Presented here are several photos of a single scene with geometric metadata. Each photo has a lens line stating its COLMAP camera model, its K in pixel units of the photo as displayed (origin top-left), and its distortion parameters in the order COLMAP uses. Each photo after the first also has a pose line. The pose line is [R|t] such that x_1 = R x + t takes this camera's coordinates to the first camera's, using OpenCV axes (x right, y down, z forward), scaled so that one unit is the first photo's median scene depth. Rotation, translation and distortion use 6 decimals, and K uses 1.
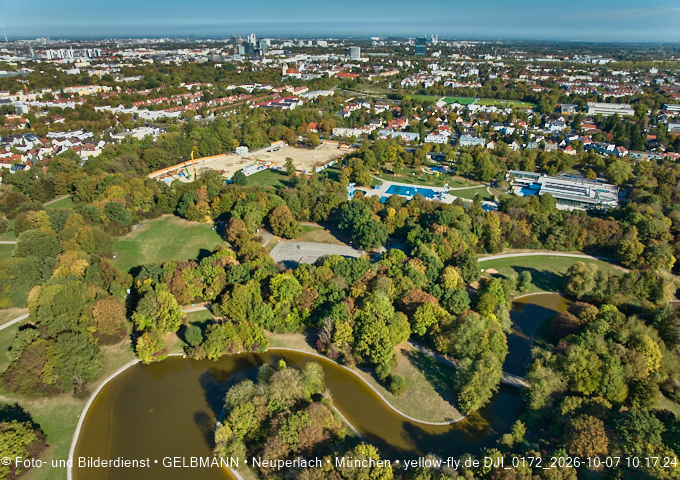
lens RADIAL K [[466.6, 0, 337.5], [0, 466.6, 244.6], [0, 0, 1]] dist [-0.057022, 0.030706]
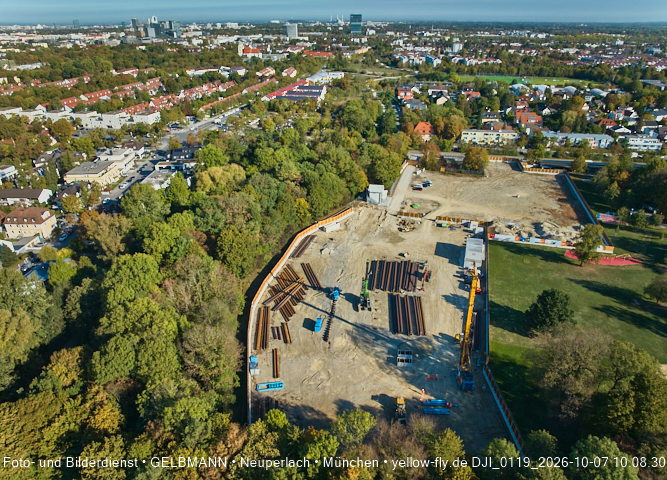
lens RADIAL K [[458.2, 0, 337.8], [0, 458.2, 236.5], [0, 0, 1]] dist [-0.047416, 0.016271]
pose [[0.976848, -0.099261, 0.189511, -0.218511], [0.095460, 0.995008, 0.029106, -0.112868], [-0.191454, -0.010342, 0.981447, 0.346671]]
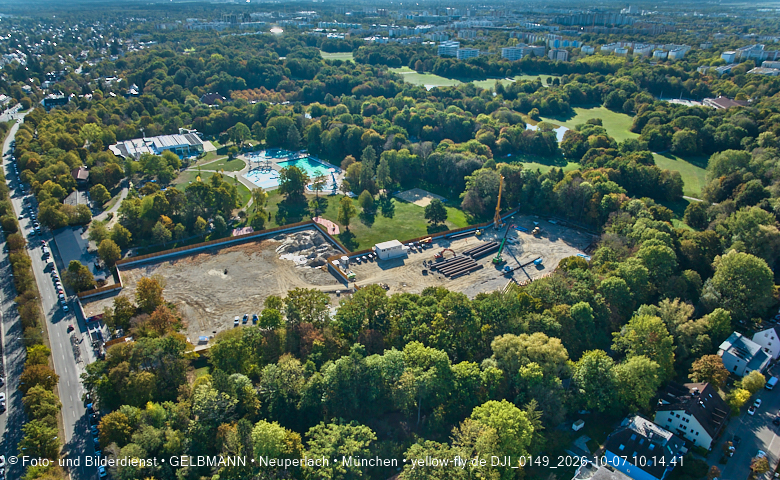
lens RADIAL K [[533.4, 0, 391.3], [0, 533.4, 282.1], [0, 0, 1]] dist [-0.044461, 0.011675]
pose [[-0.837177, -0.267335, 0.477143, -0.282637], [0.227009, 0.623861, 0.747840, -0.342474], [-0.497595, 0.734391, -0.461595, 0.742625]]
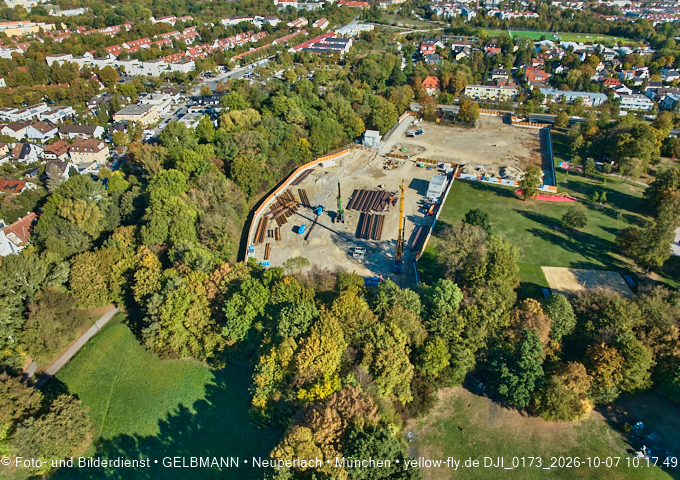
lens RADIAL K [[466.6, 0, 342.9], [0, 466.6, 242.1], [0, 0, 1]] dist [-0.057022, 0.030706]
pose [[0.990941, -0.071052, 0.113959, -0.202112], [0.056479, 0.990374, 0.126370, -0.096664], [-0.121841, -0.118789, 0.985416, 0.276302]]
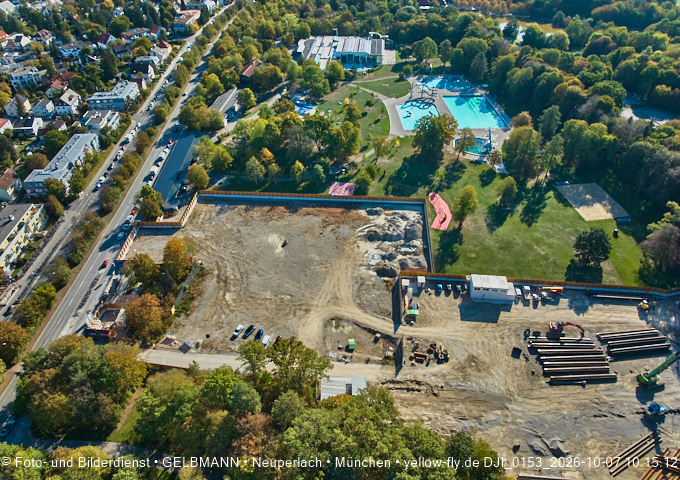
lens RADIAL K [[466.6, 0, 334.9], [0, 466.6, 243.7], [0, 0, 1]] dist [-0.057022, 0.030706]
pose [[-0.385358, -0.584438, 0.714095, -0.221558], [0.388731, 0.599026, 0.700040, -0.283150], [-0.836891, 0.547357, -0.003650, 0.613567]]
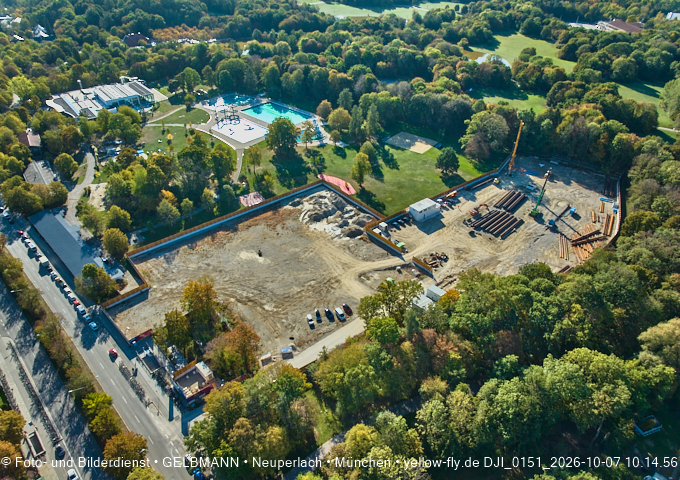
lens RADIAL K [[466.6, 0, 342.8], [0, 466.6, 244.8], [0, 0, 1]] dist [-0.057022, 0.030706]
pose [[-0.916357, -0.234894, 0.324213, -0.160641], [0.165898, 0.514229, 0.841455, -0.335290], [-0.364373, 0.824860, -0.432249, 0.727571]]
